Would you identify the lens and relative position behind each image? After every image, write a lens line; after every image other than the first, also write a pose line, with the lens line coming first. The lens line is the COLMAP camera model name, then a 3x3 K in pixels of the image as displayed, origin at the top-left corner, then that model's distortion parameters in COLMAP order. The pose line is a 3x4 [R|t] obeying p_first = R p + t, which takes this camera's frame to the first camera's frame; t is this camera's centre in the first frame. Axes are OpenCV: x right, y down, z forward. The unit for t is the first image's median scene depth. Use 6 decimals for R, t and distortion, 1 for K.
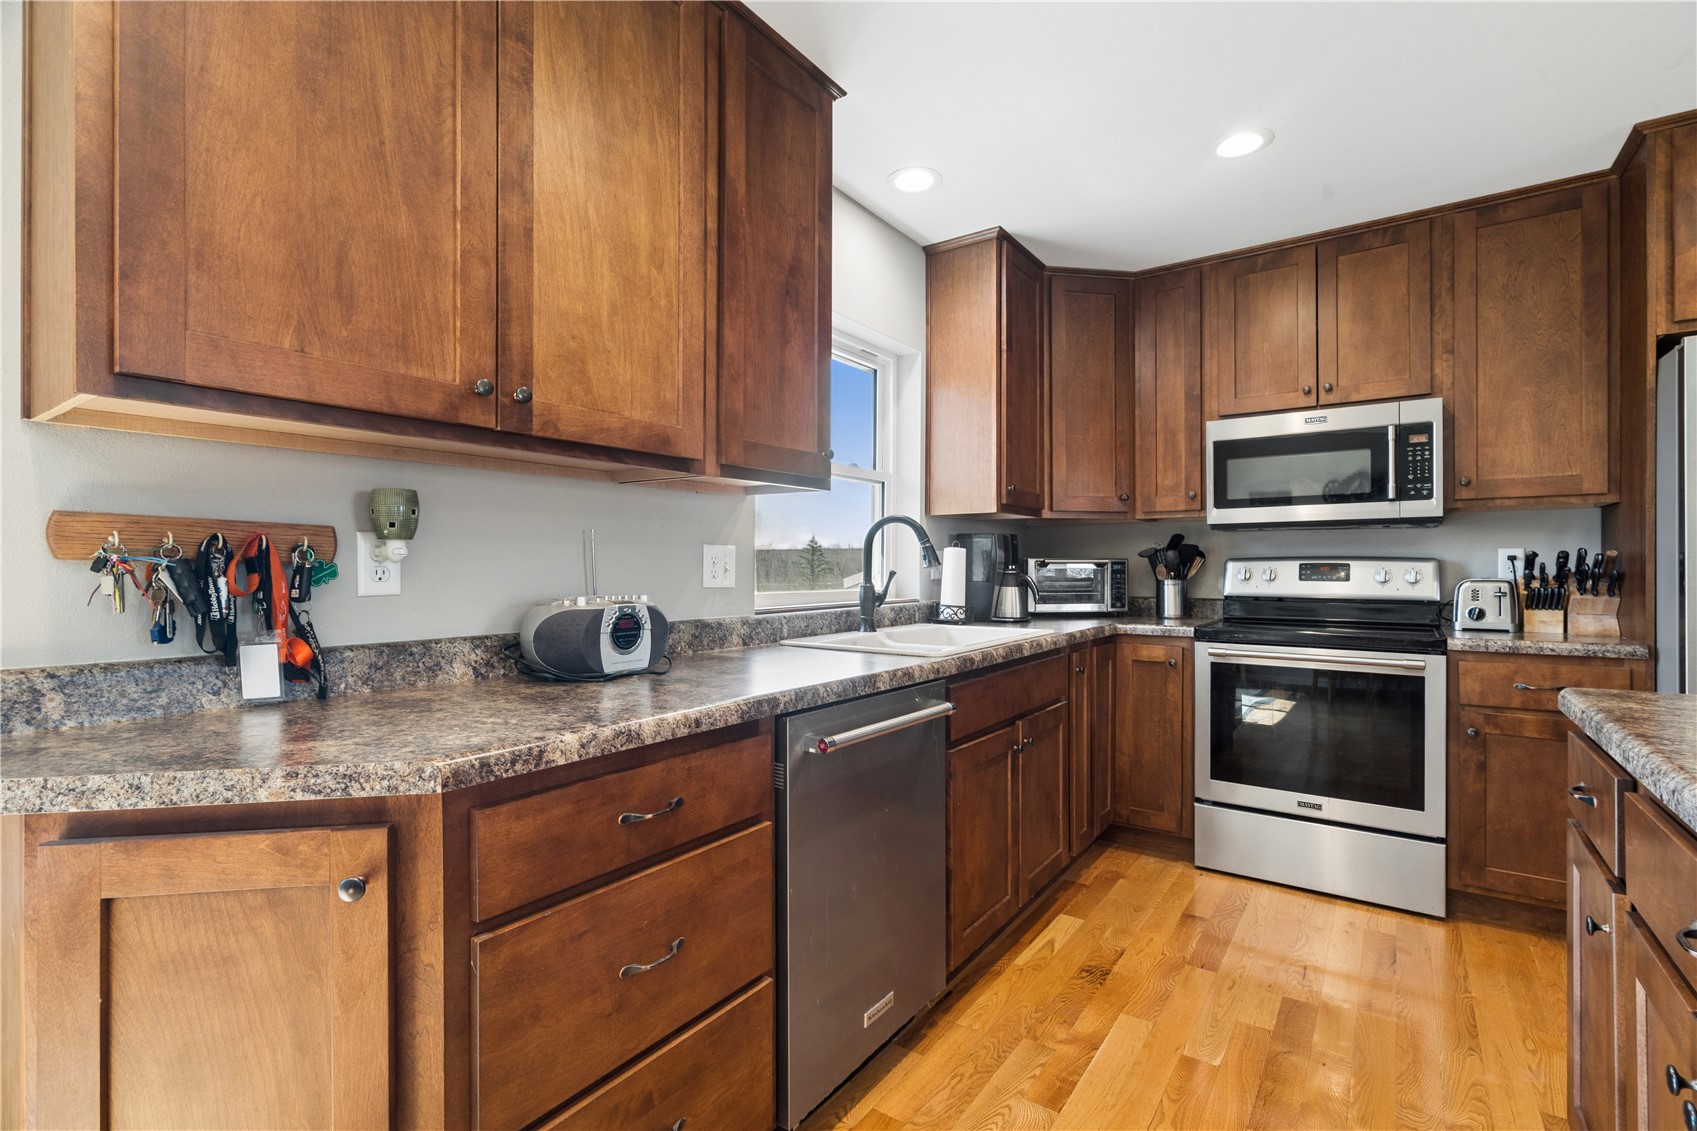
lens RADIAL K [[769.5, 0, 848.1], [0, 769.5, 565.1], [0, 0, 1]] dist [-0.009283, 0.004649]
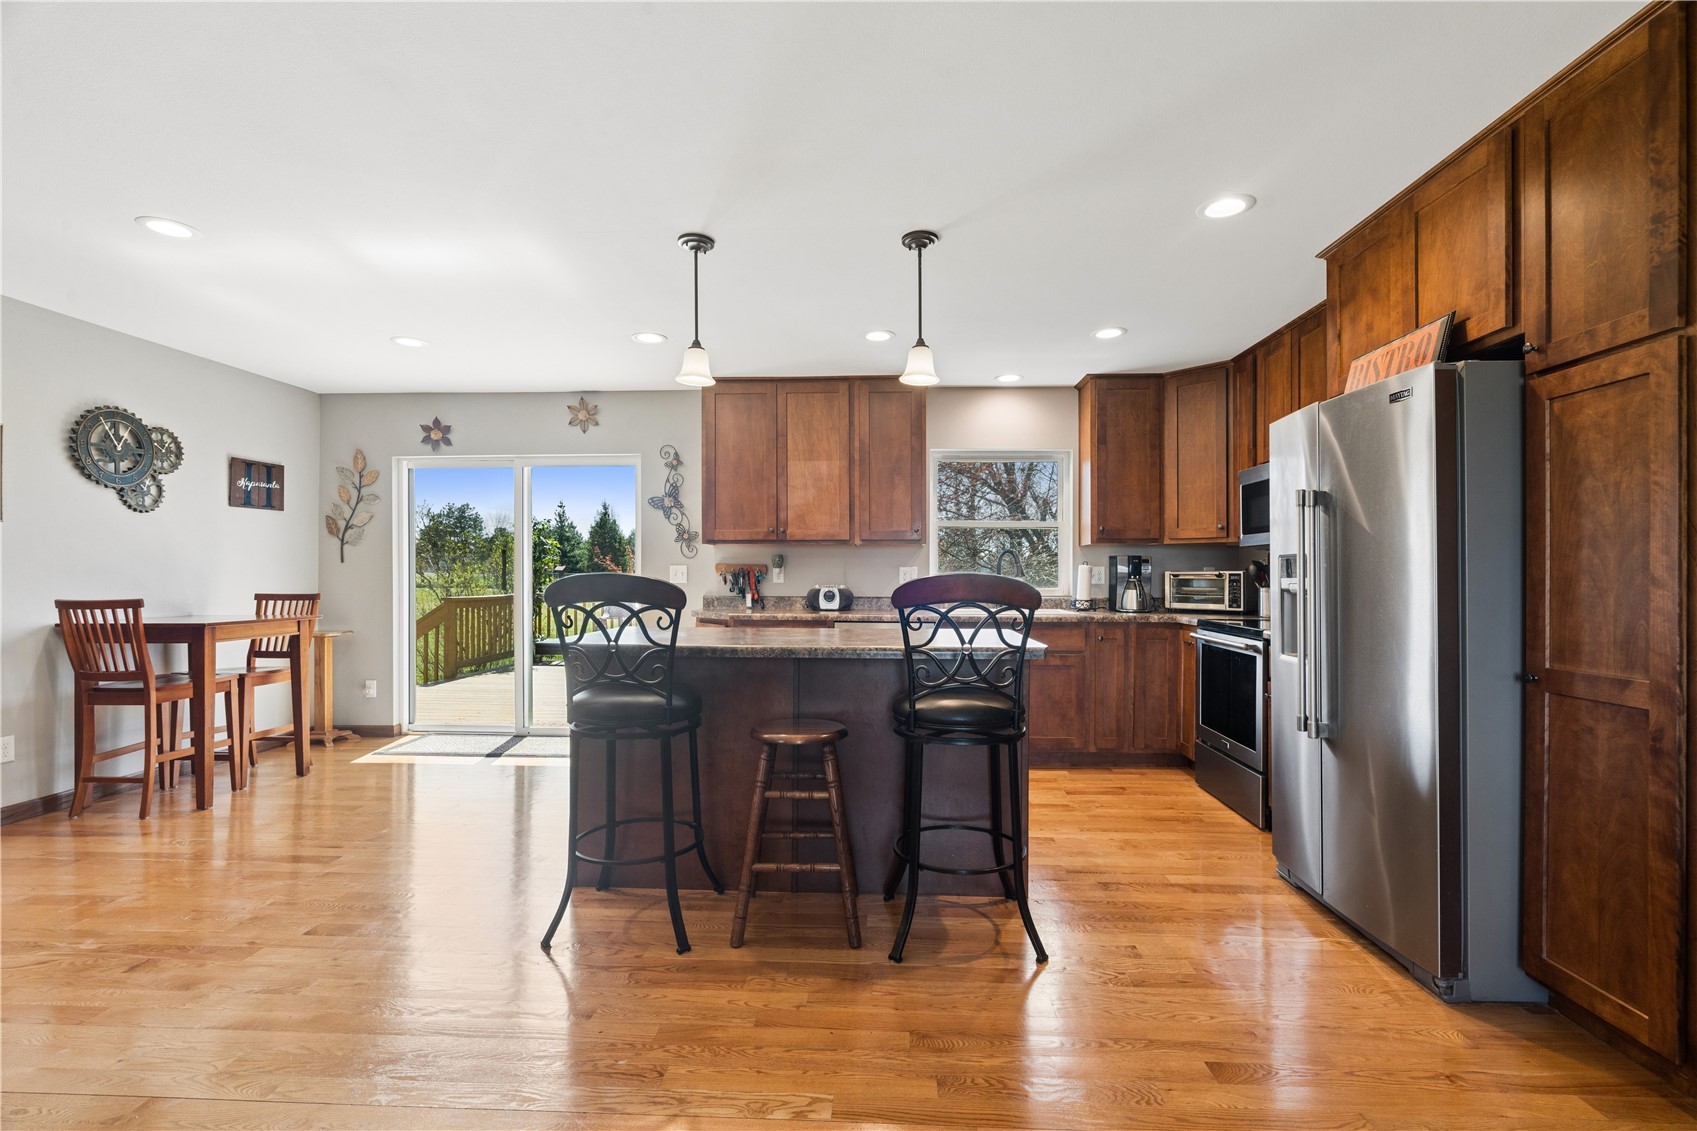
lens RADIAL K [[769.5, 0, 863.8], [0, 769.5, 576.1], [0, 0, 1]] dist [-0.009283, 0.004649]
pose [[0.544935, 0.004866, -0.838464, 1.577578], [0.000131, 0.999983, 0.005889, -0.009649], [0.838478, -0.003319, 0.544925, -0.389169]]
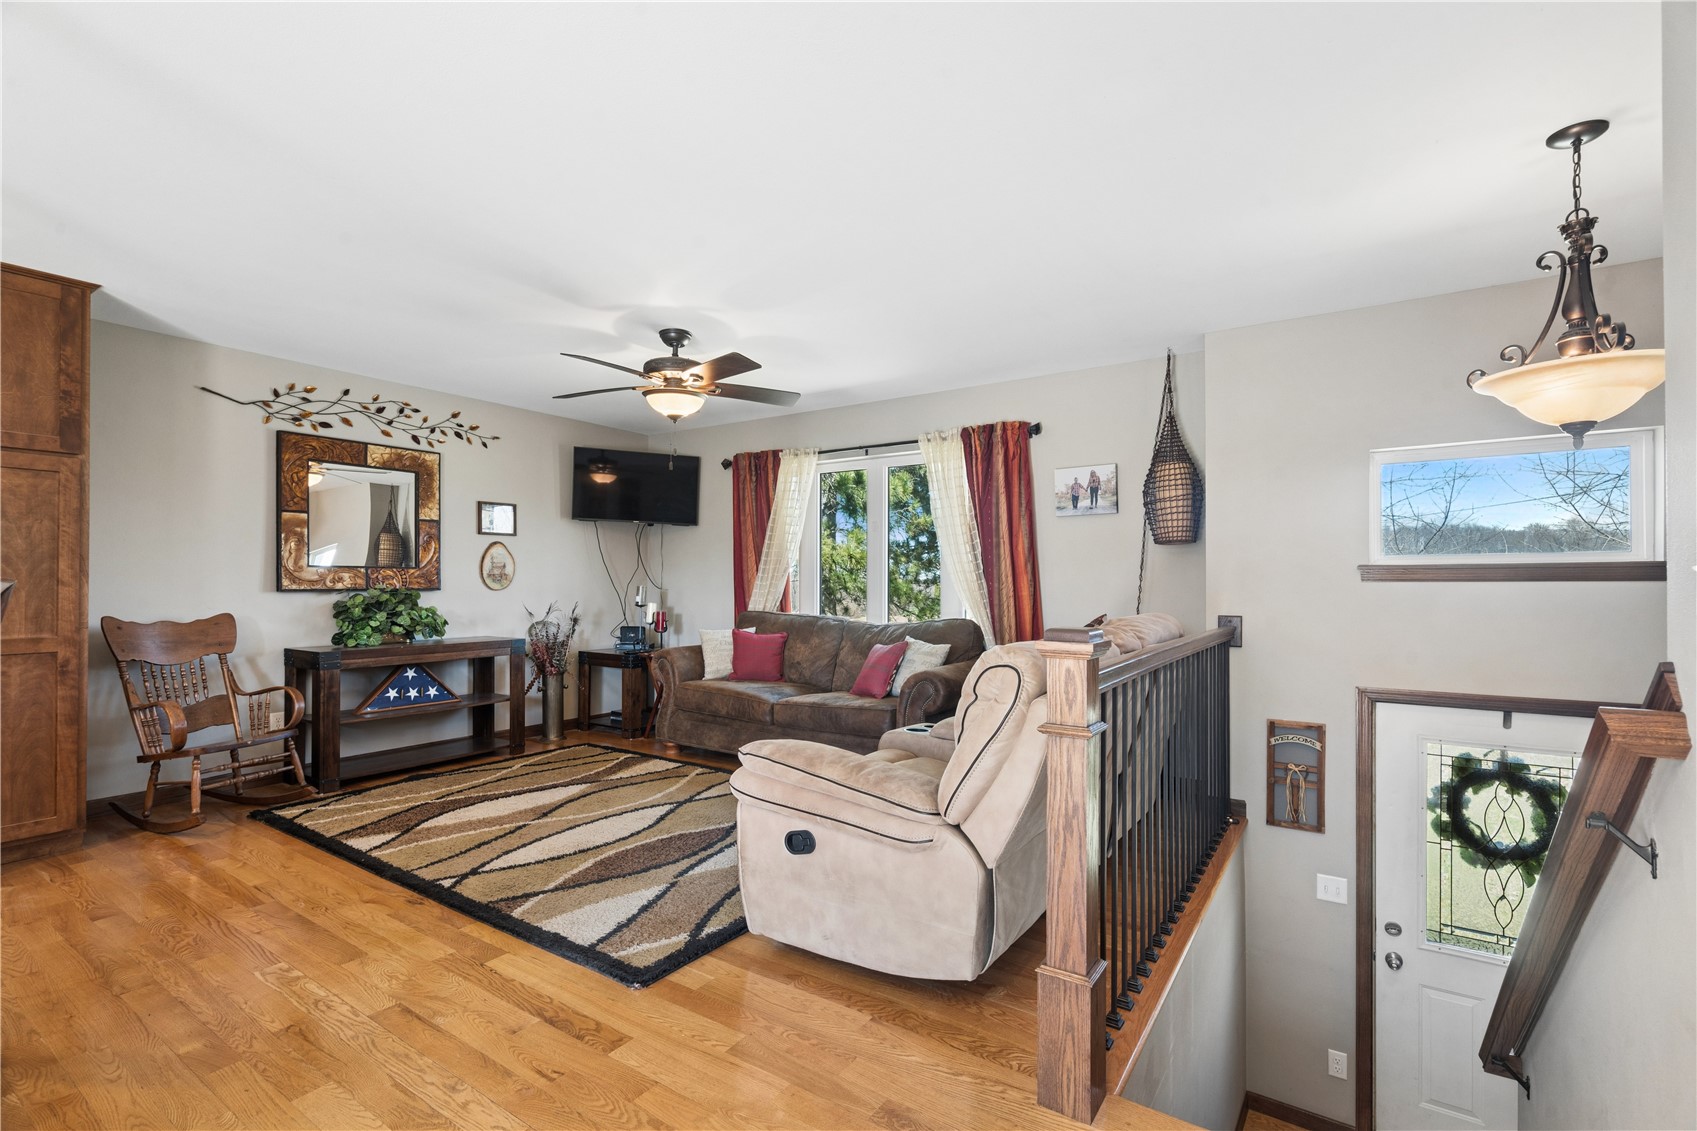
lens RADIAL K [[769.5, 0, 855.4], [0, 769.5, 574.3], [0, 0, 1]] dist [-0.009283, 0.004649]
pose [[-0.035742, 0.013734, 0.999267, 0.021497], [-0.002985, 0.999900, -0.013850, -0.001386], [-0.999357, -0.003478, -0.035698, -0.723491]]
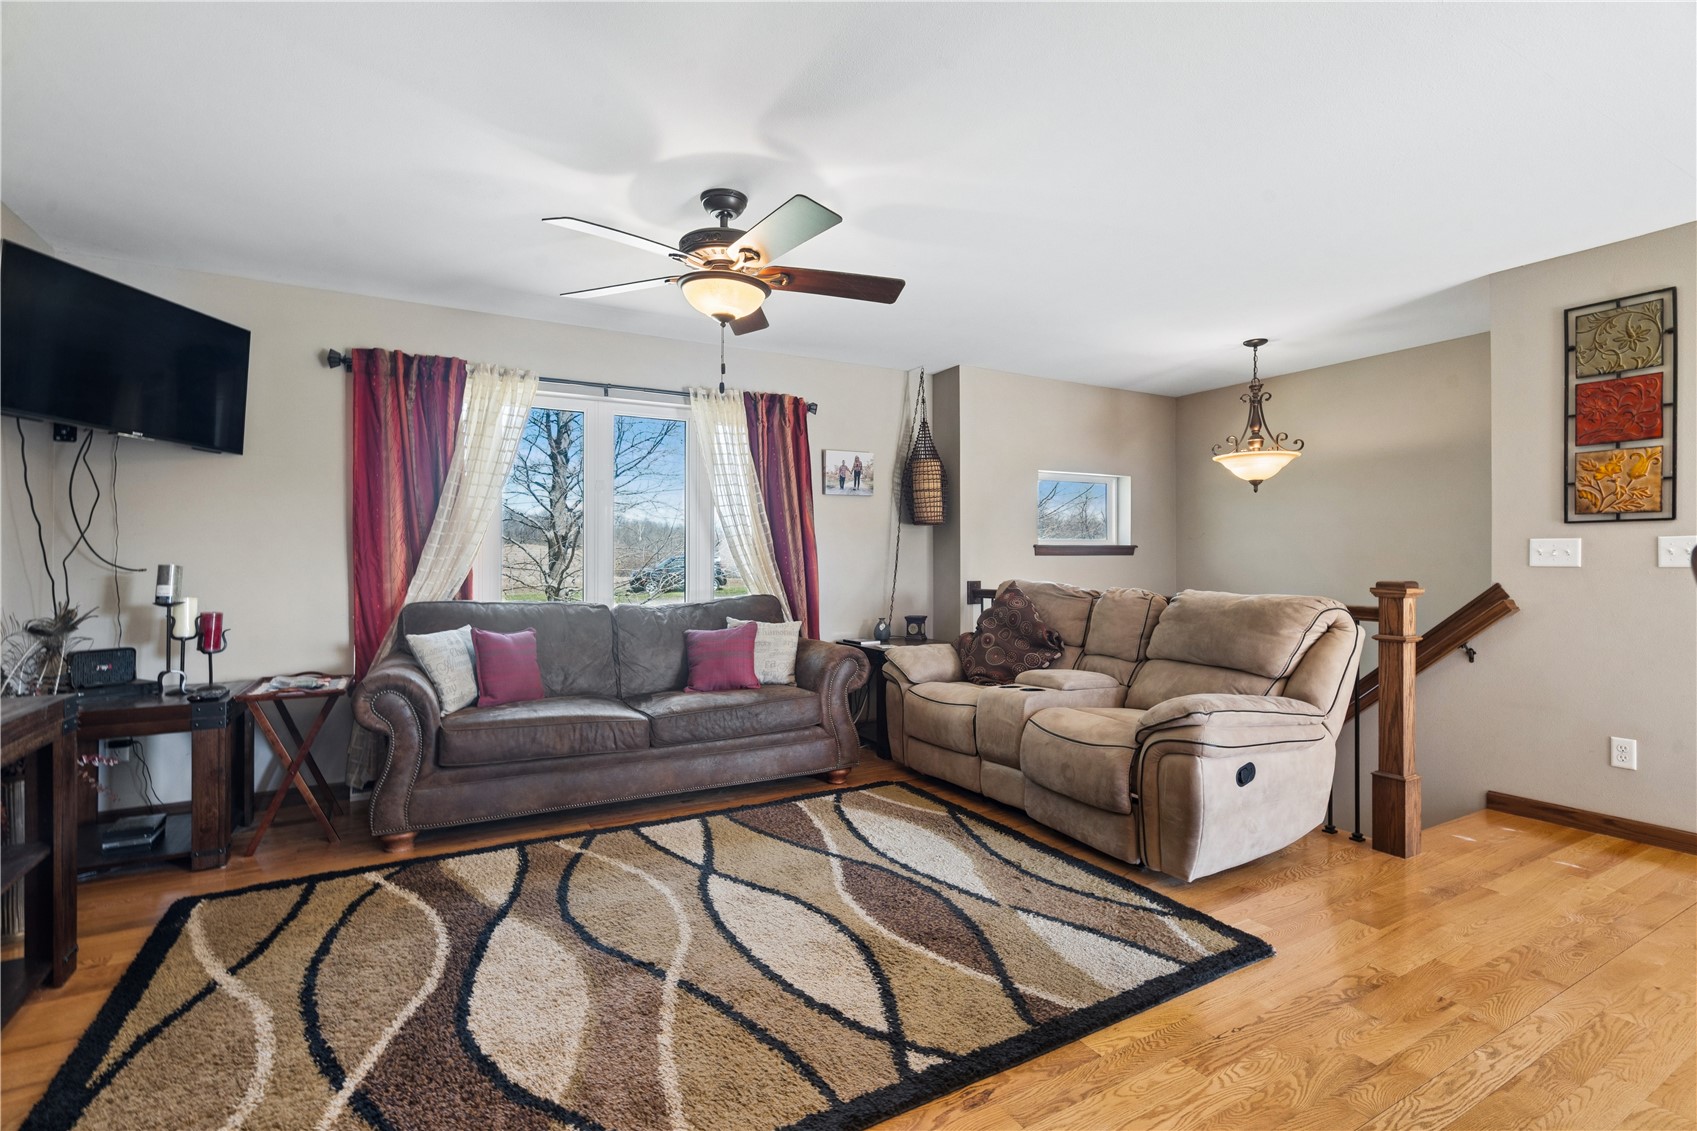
lens RADIAL K [[769.5, 0, 855.4], [0, 769.5, 558.8], [0, 0, 1]] dist [-0.009283, 0.004649]
pose [[-0.908127, 0.004032, 0.418675, 0.979420], [0.004359, 0.999990, -0.000175, -0.002142], [-0.418672, 0.001666, -0.908136, 0.510329]]
